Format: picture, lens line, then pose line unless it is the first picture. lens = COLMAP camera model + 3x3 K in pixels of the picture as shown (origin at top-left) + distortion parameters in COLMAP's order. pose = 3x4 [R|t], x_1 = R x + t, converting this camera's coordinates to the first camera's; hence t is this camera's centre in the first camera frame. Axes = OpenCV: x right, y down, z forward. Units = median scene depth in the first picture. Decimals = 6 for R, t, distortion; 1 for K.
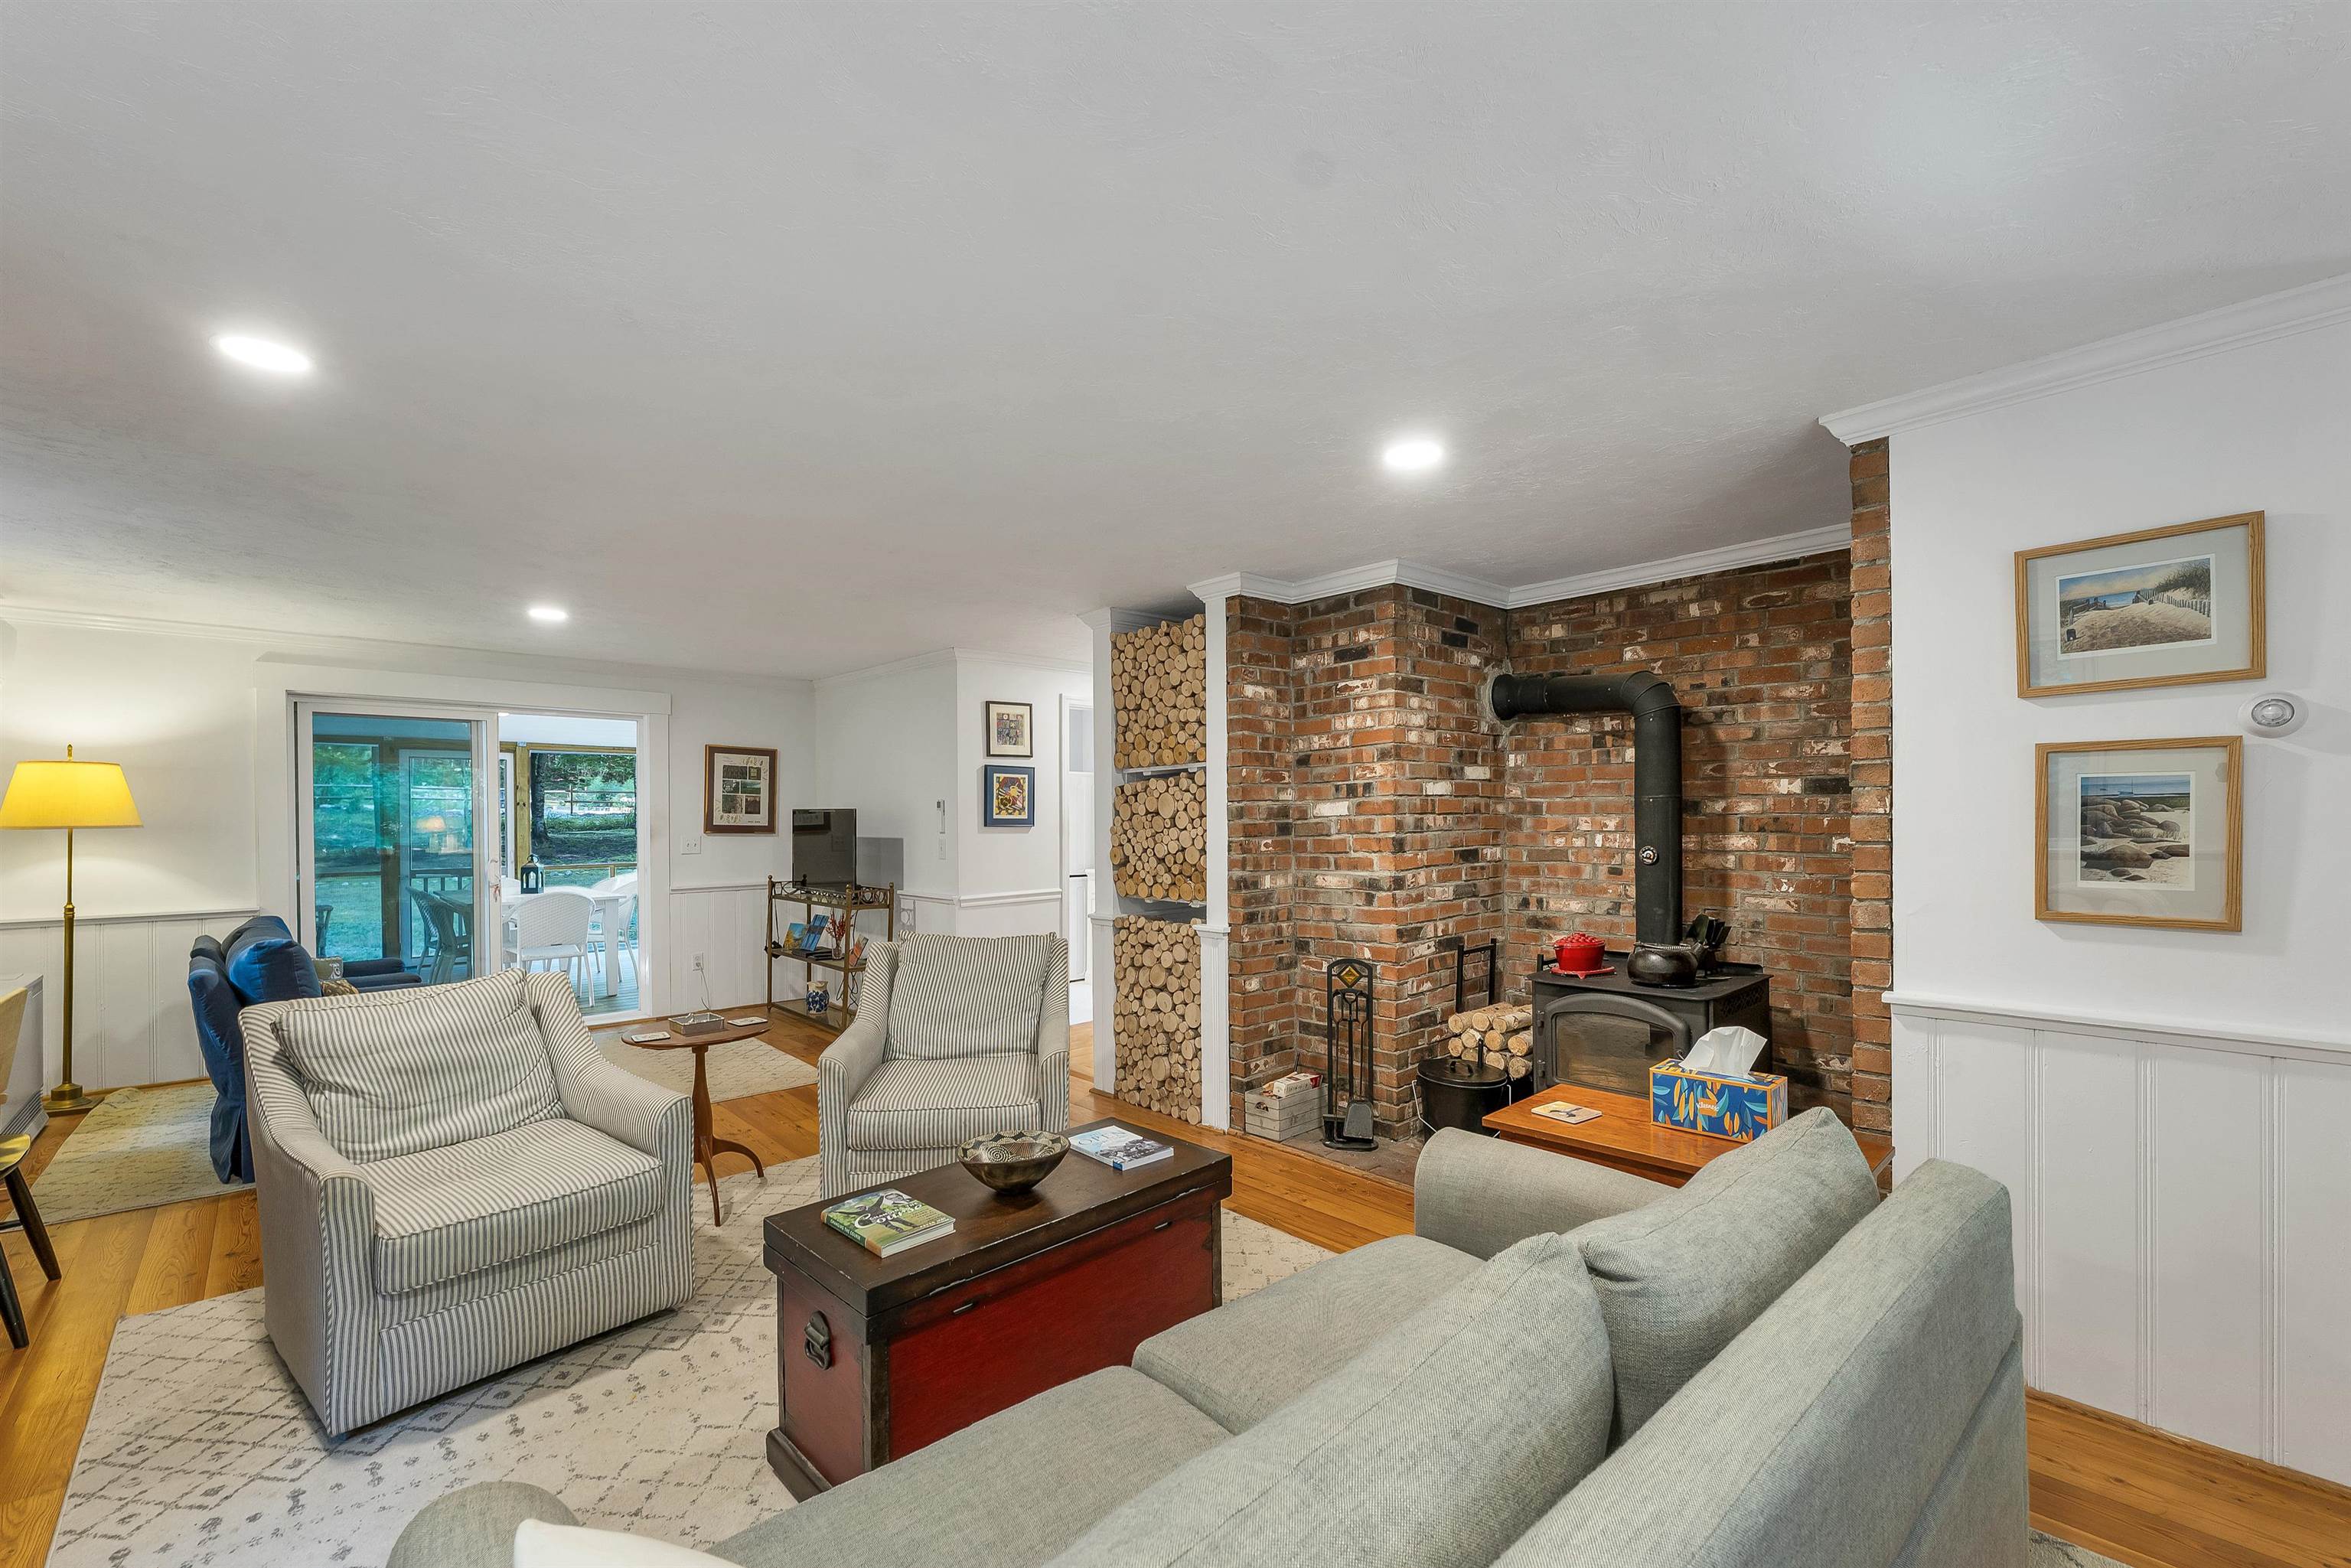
lens RADIAL K [[979.0, 0, 1175.8], [0, 979.0, 826.7], [0, 0, 1]] dist [0.000100, -0.000206]
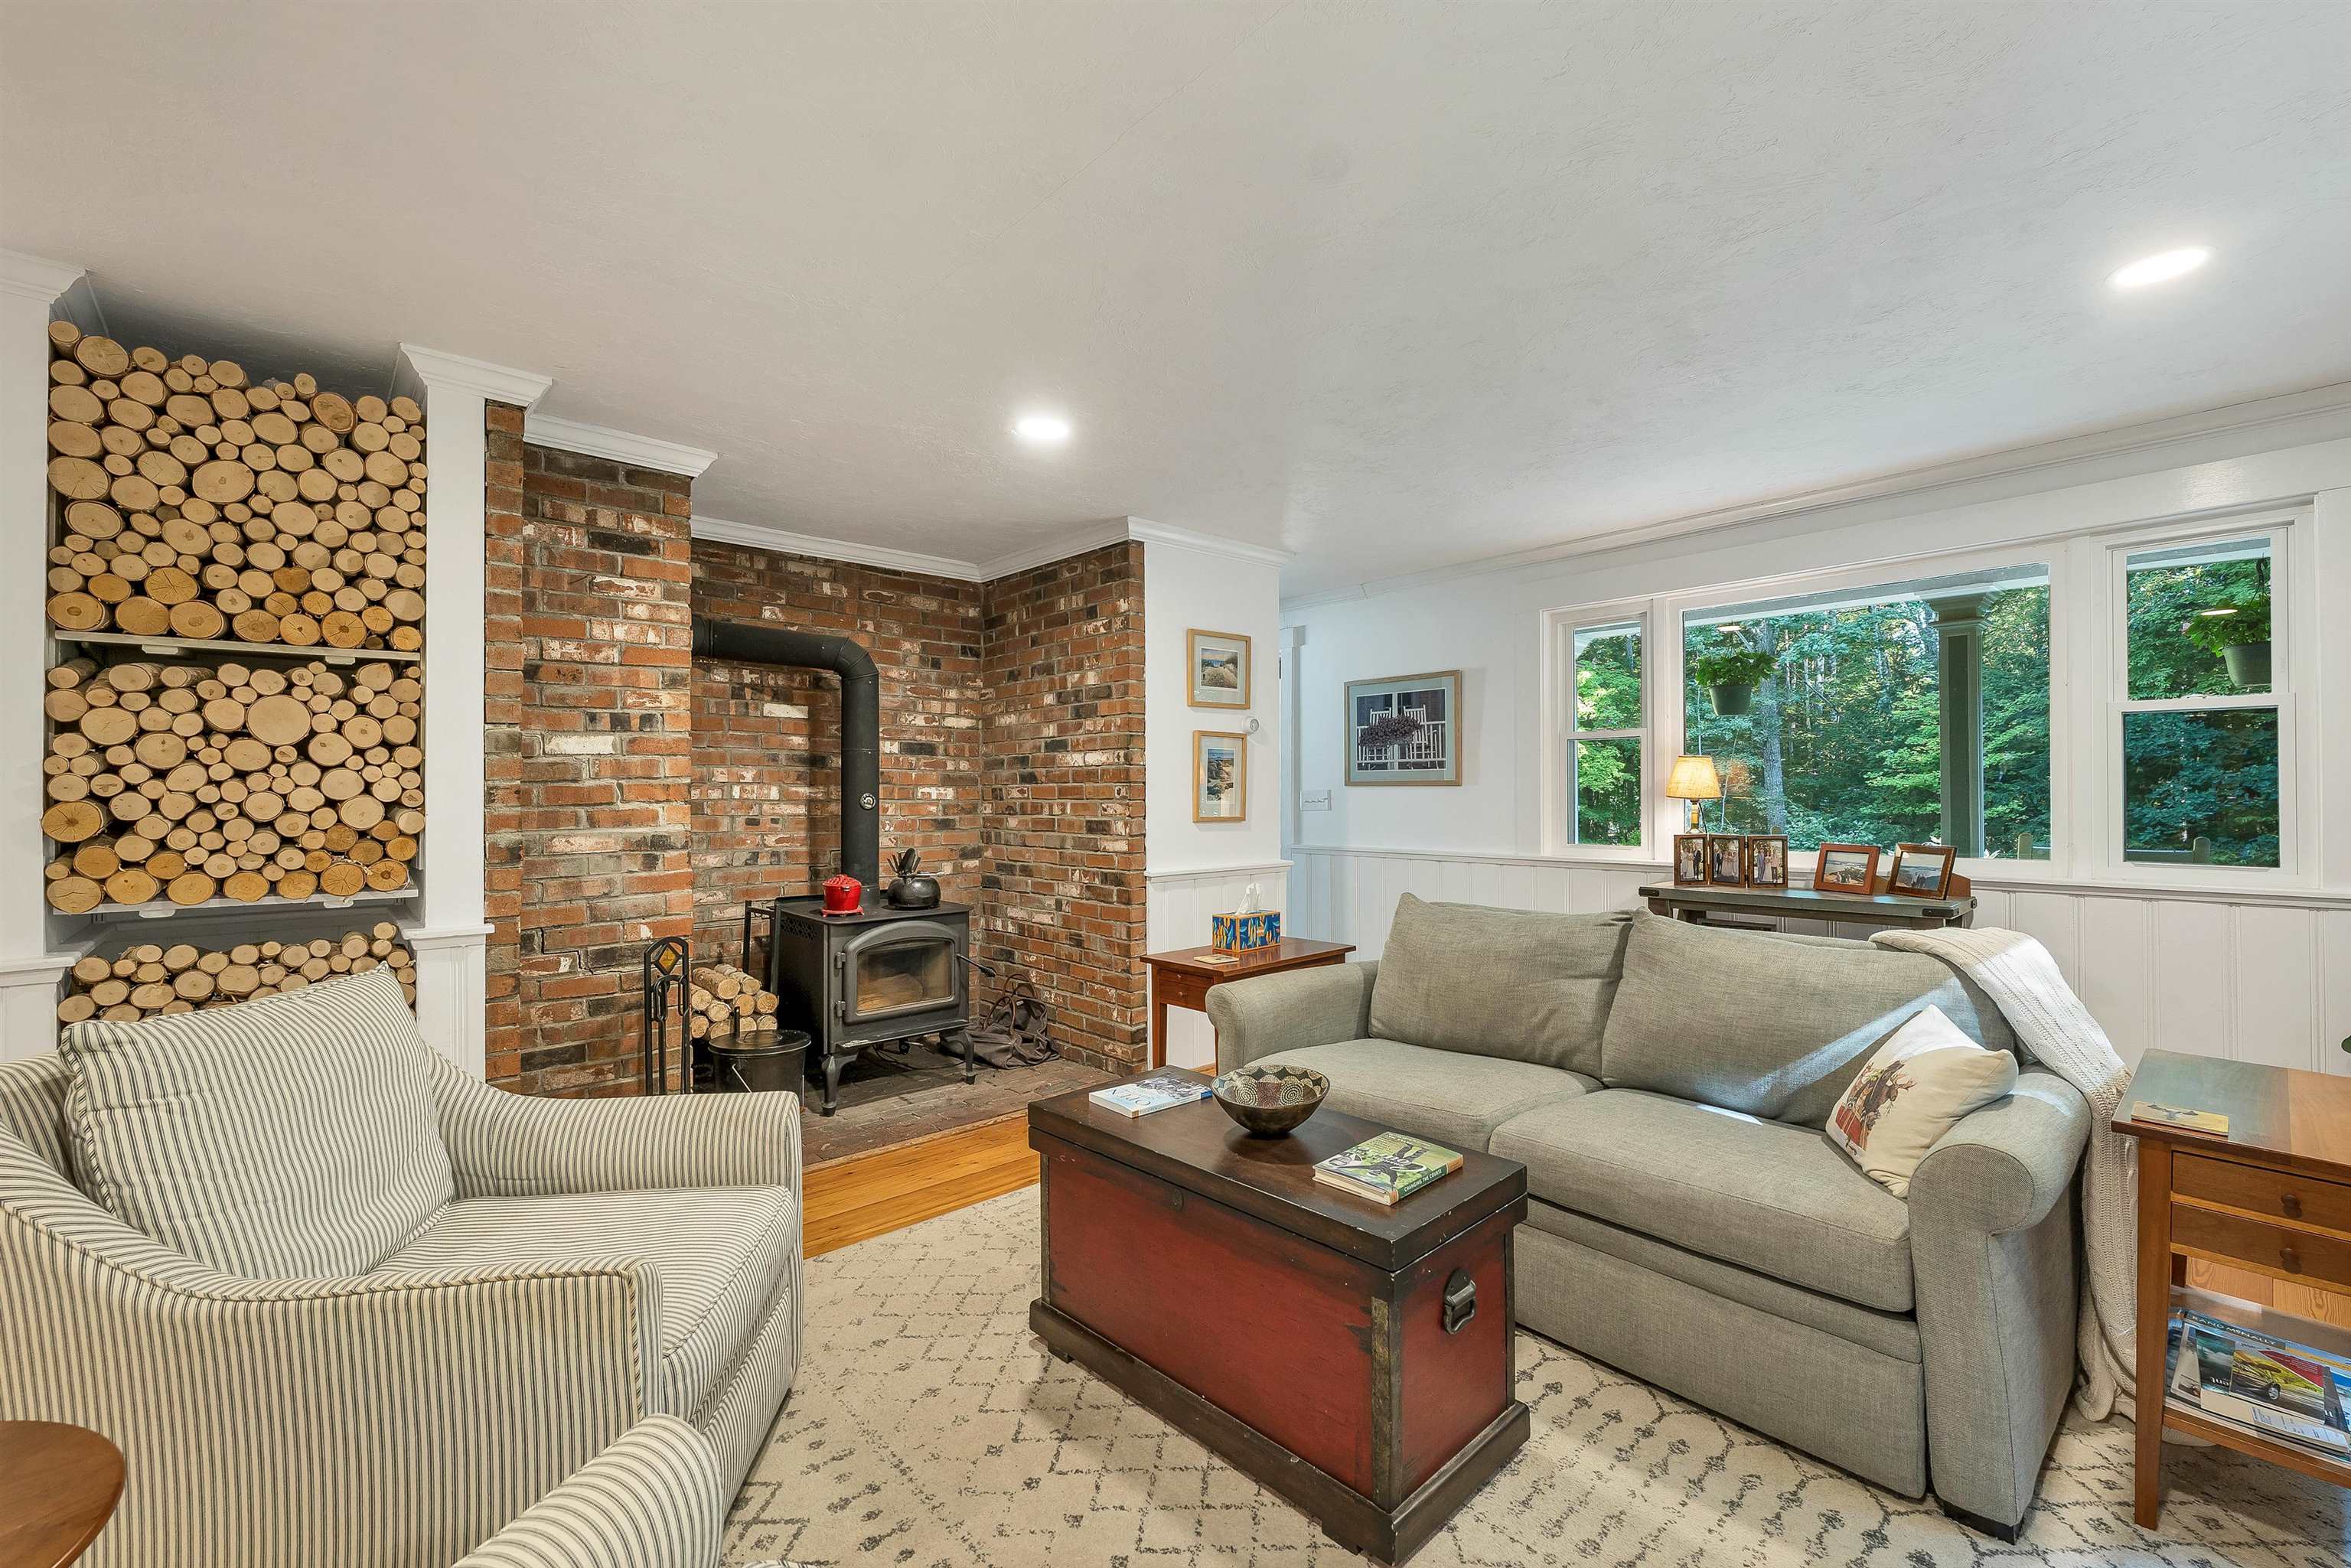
lens RADIAL K [[979.0, 0, 1165.8], [0, 979.0, 790.7], [0, 0, 1]] dist [0.000100, -0.000206]
pose [[0.017809, 0.010872, 0.999782, -0.563516], [0.010972, 0.999879, -0.011068, 0.028972], [-0.999781, 0.011166, 0.017687, 0.553247]]
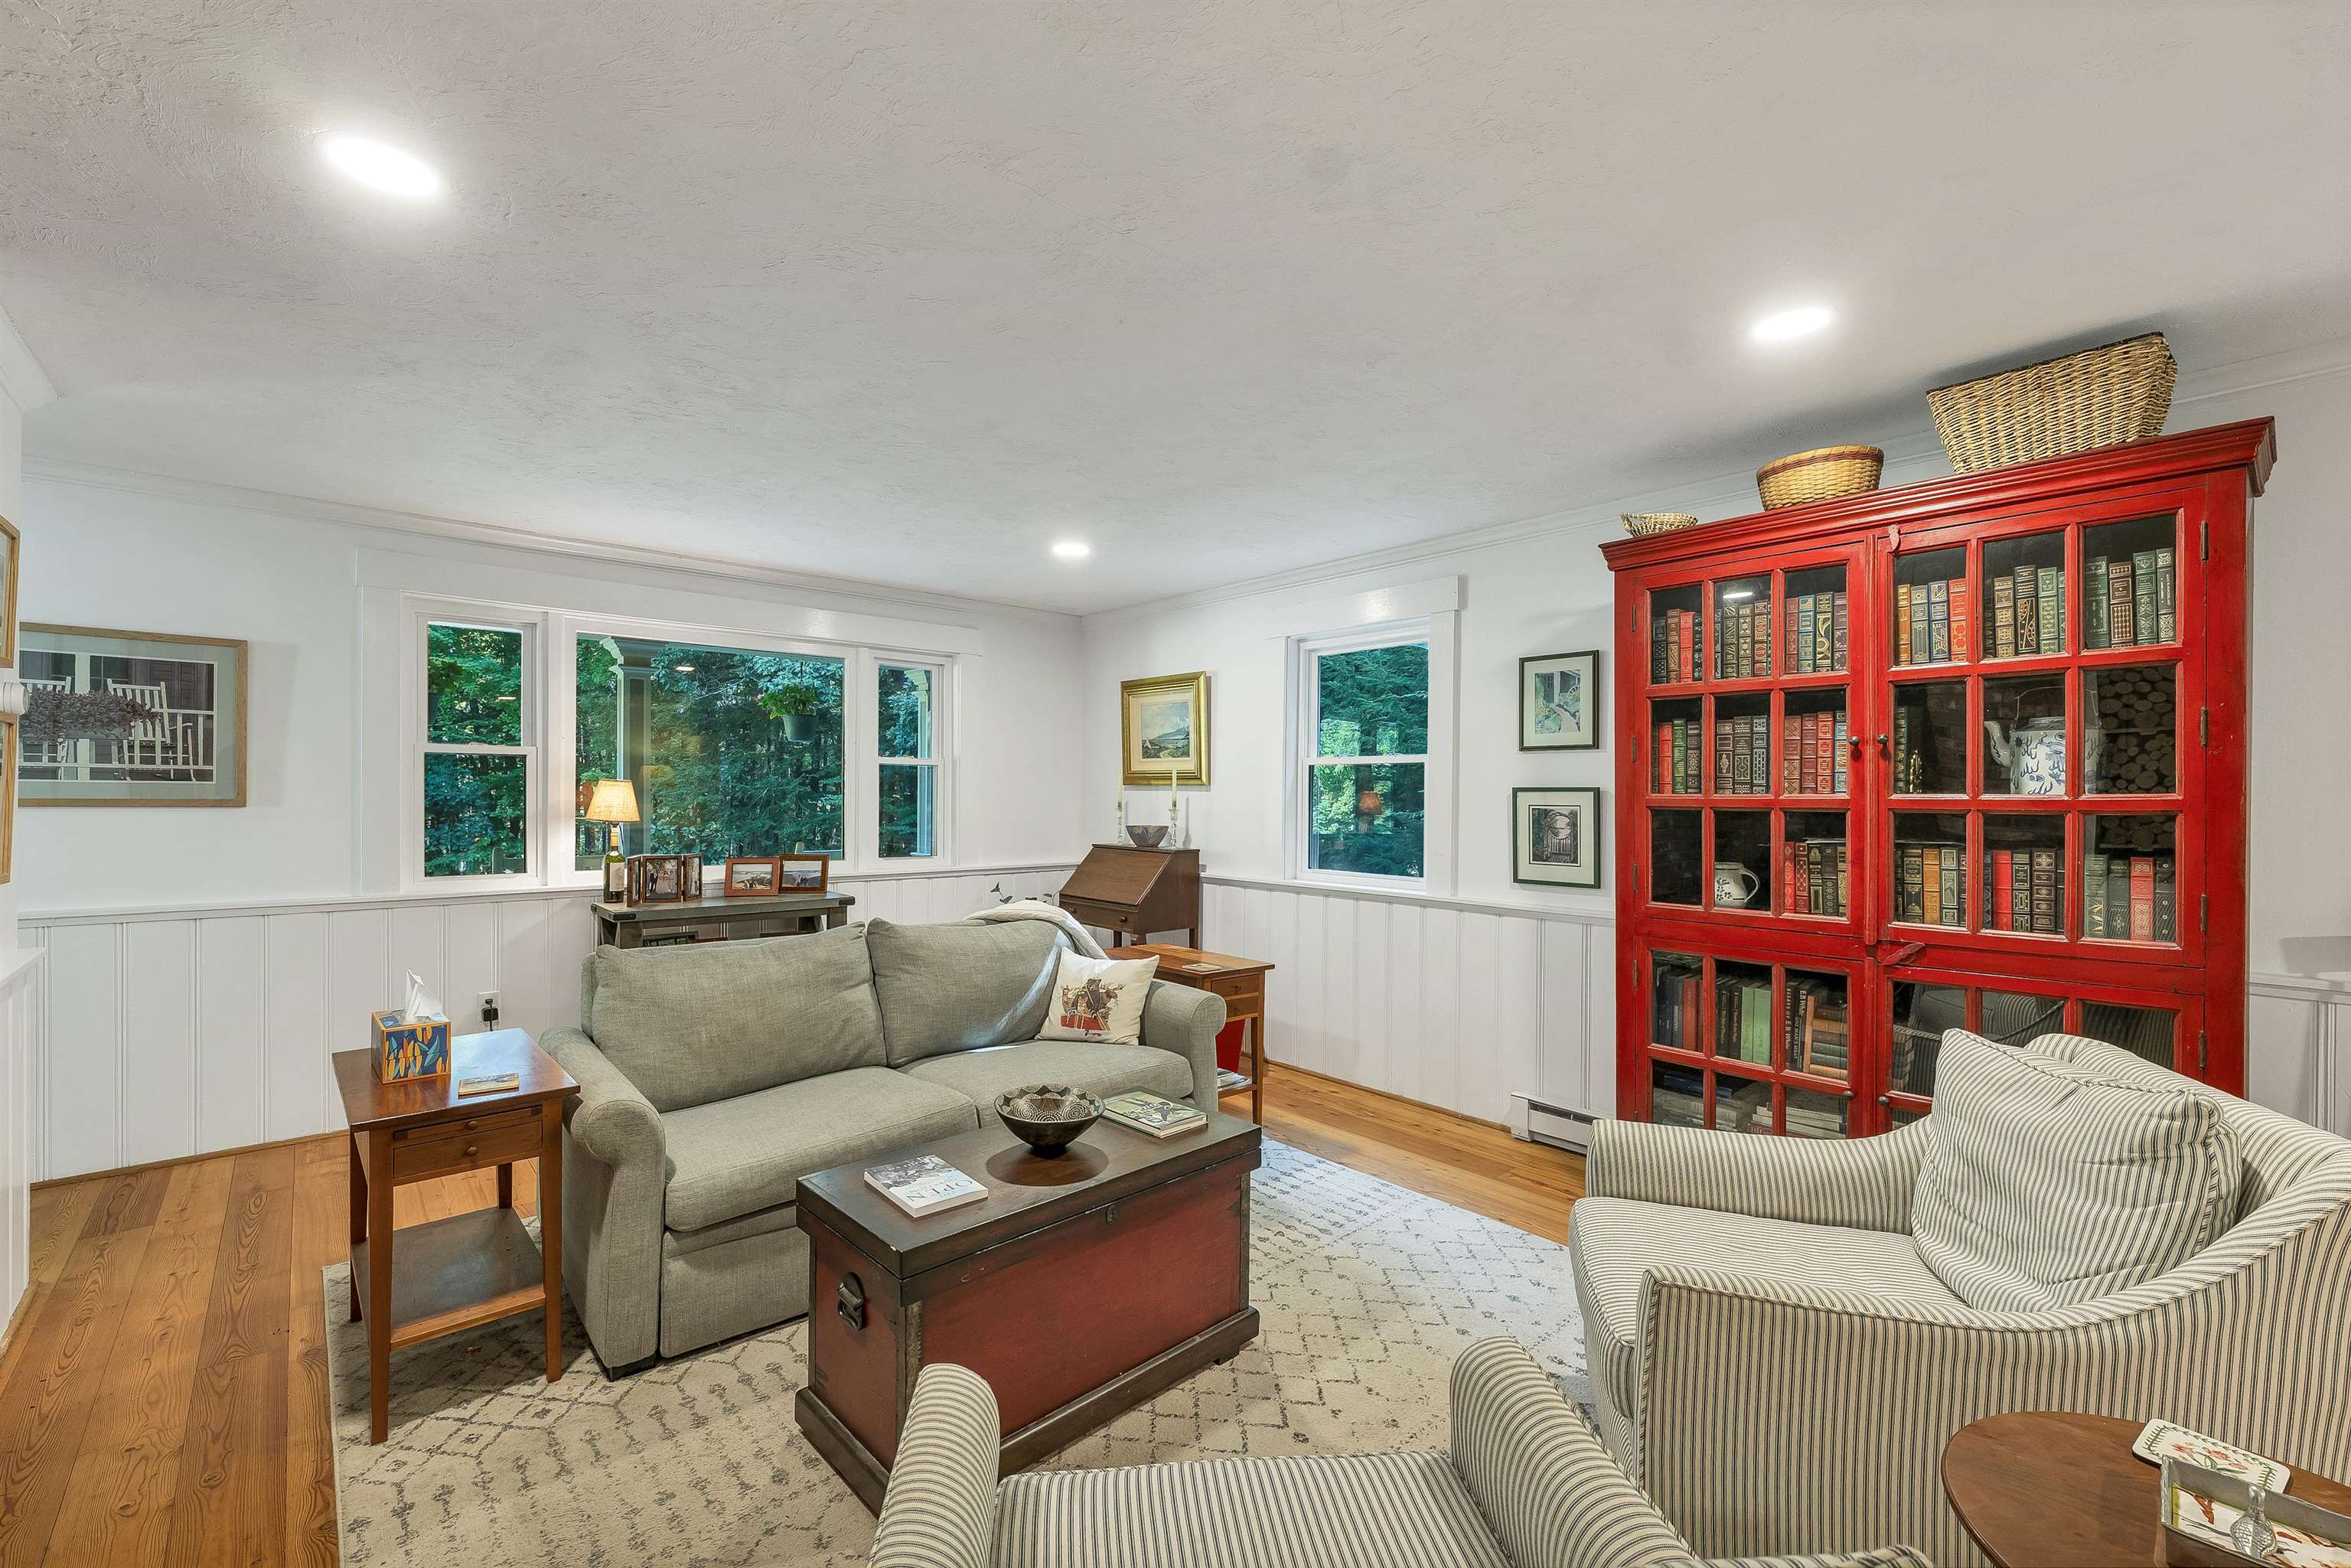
lens RADIAL K [[979.0, 0, 1169.8], [0, 979.0, 790.0], [0, 0, 1]] dist [0.000100, -0.000206]
pose [[-0.999713, 0.000187, 0.023936, -0.162477], [0.000210, 1.000000, 0.000970, -0.001953], [-0.023936, 0.000975, -0.999713, 1.038631]]
